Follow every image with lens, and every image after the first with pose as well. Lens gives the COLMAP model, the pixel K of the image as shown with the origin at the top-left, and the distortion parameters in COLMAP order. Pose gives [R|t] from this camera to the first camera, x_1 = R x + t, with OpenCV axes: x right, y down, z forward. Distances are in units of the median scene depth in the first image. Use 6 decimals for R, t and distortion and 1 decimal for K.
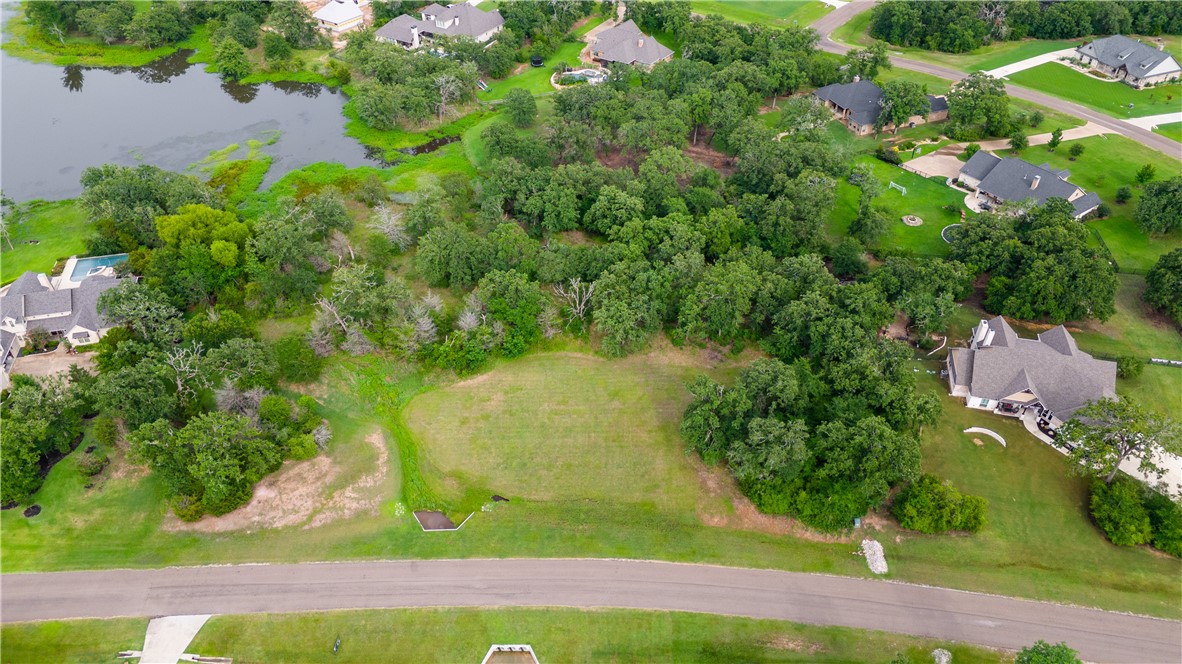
lens RADIAL K [[826.3, 0, 596.1], [0, 826.3, 330.7], [0, 0, 1]] dist [0.070784, -0.054652]
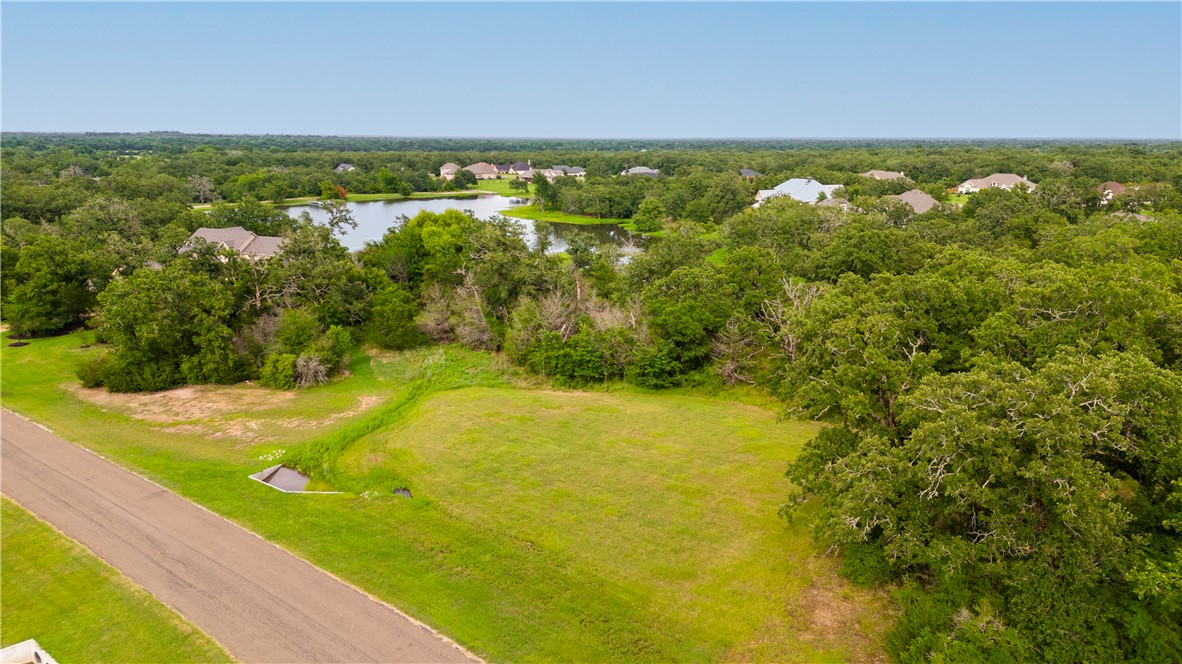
lens RADIAL K [[826.3, 0, 587.7], [0, 826.3, 332.3], [0, 0, 1]] dist [0.070784, -0.054652]
pose [[0.773713, 0.136809, -0.618588, 0.260150], [-0.393464, 0.869038, -0.299933, 0.224854], [0.496543, 0.475454, 0.726215, 0.649757]]
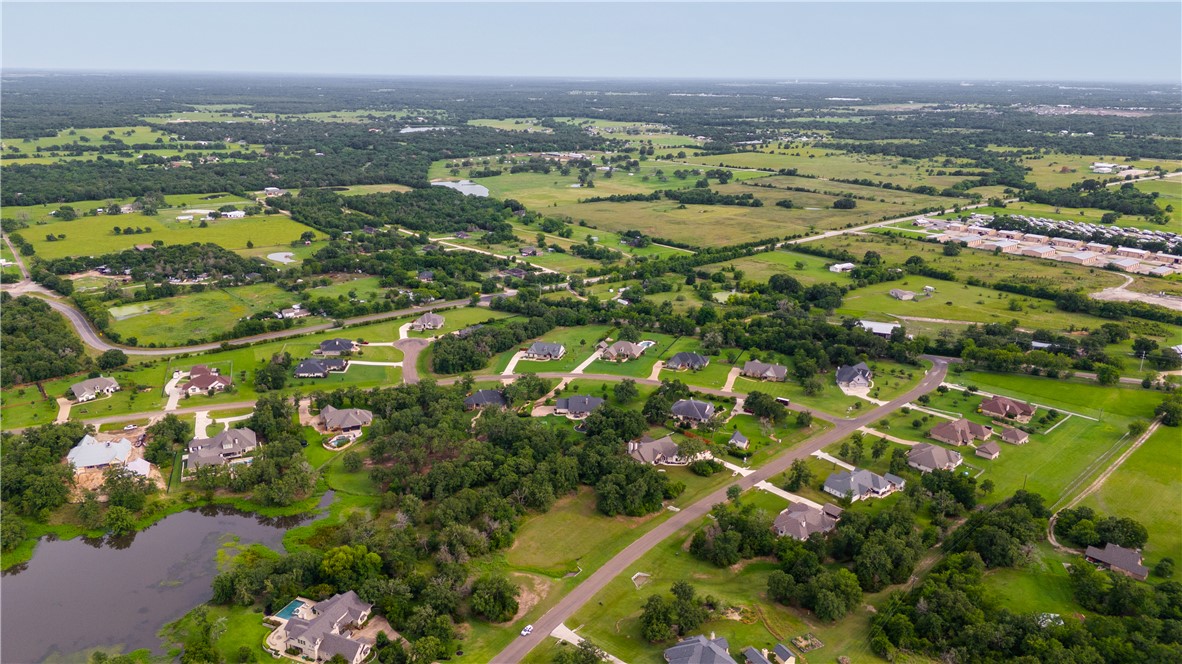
lens RADIAL K [[826.3, 0, 594.8], [0, 826.3, 320.4], [0, 0, 1]] dist [0.070784, -0.054652]
pose [[0.594431, -0.232483, 0.769808, -1.899599], [0.499157, 0.857219, -0.126558, -0.081658], [-0.630472, 0.459485, 0.625603, -0.990622]]
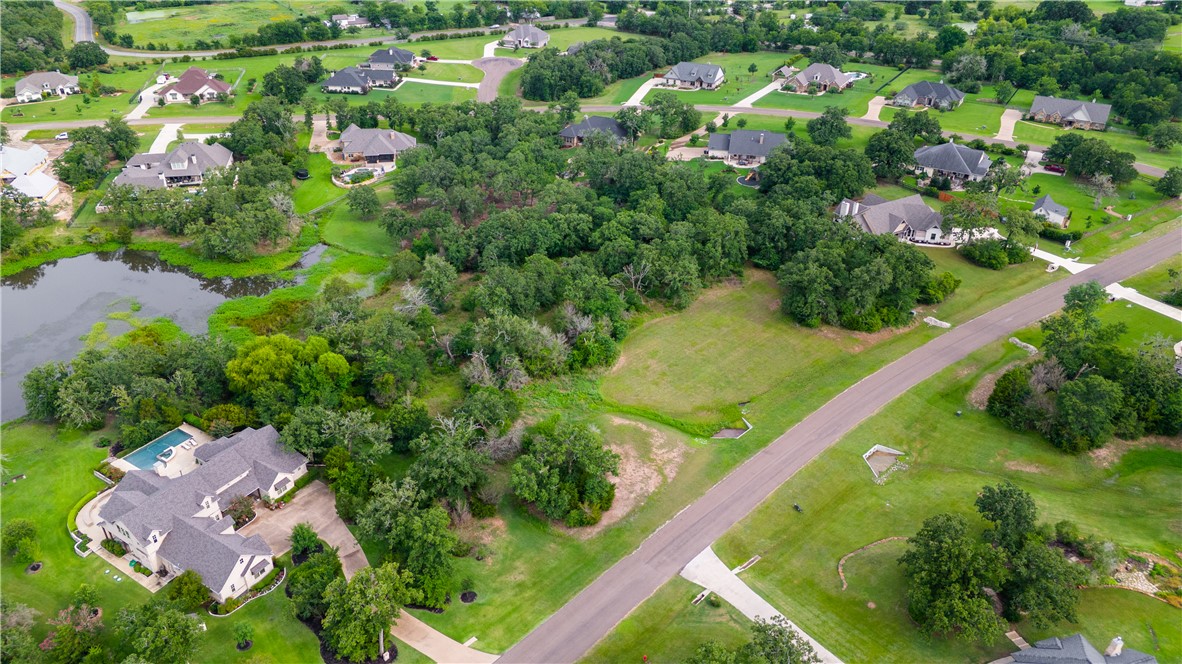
lens RADIAL K [[826.3, 0, 589.9], [0, 826.3, 329.8], [0, 0, 1]] dist [0.070784, -0.054652]
pose [[0.726280, -0.347866, 0.592880, -0.995951], [0.431550, 0.902089, 0.000641, -0.001718], [-0.535054, 0.255392, 0.805290, 0.078487]]
